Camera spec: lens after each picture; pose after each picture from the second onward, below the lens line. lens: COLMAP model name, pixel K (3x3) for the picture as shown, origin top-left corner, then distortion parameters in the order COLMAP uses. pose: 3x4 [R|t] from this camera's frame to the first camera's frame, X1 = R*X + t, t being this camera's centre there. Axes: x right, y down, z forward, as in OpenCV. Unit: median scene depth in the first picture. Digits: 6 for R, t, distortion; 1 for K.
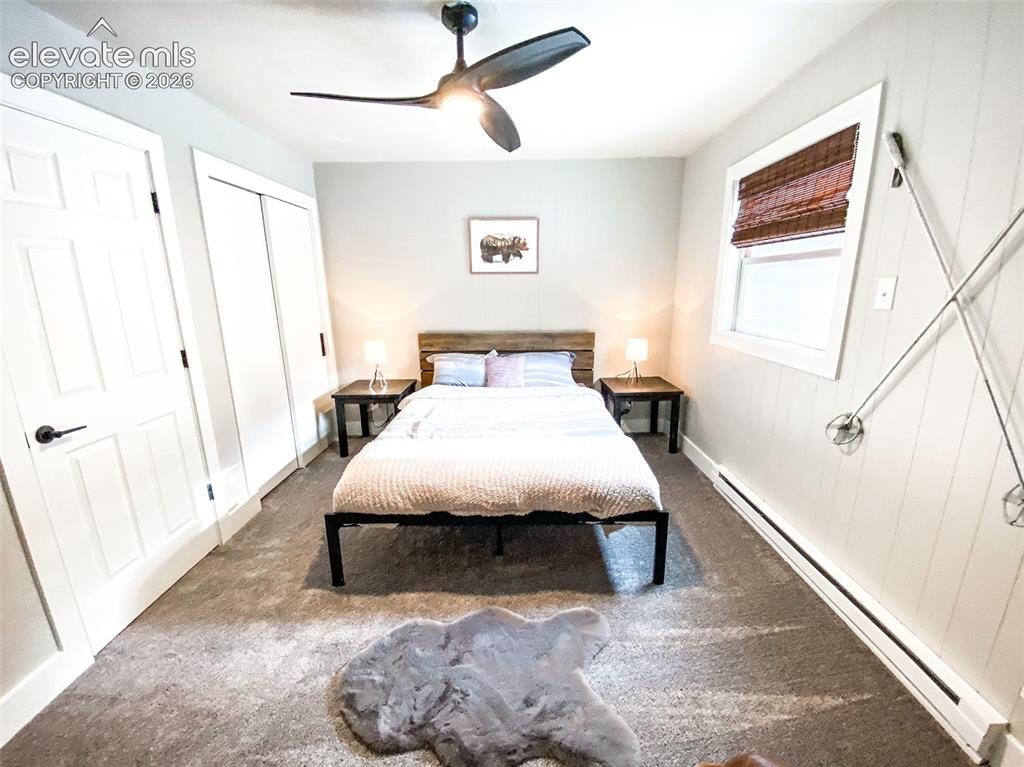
lens RADIAL K [[415.3, 0, 512.0], [0, 415.3, 383.5], [0, 0, 1]] dist [0.038810, -0.033629]
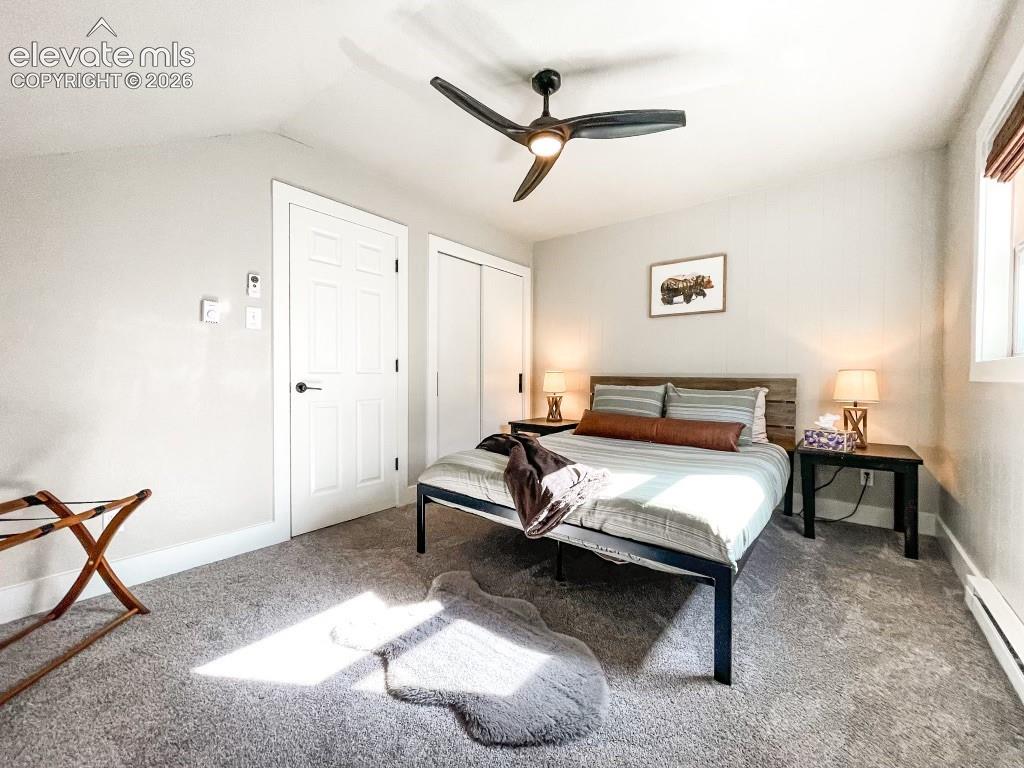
lens RADIAL K [[411.1, 0, 512.0], [0, 411.1, 384.0], [0, 0, 1]] dist [-0.027073, -0.000042]
pose [[0.761487, 0.030926, -0.647442, 0.287477], [-0.173017, 0.972317, -0.157050, 0.098649], [0.624662, 0.231610, 0.745758, 0.114535]]
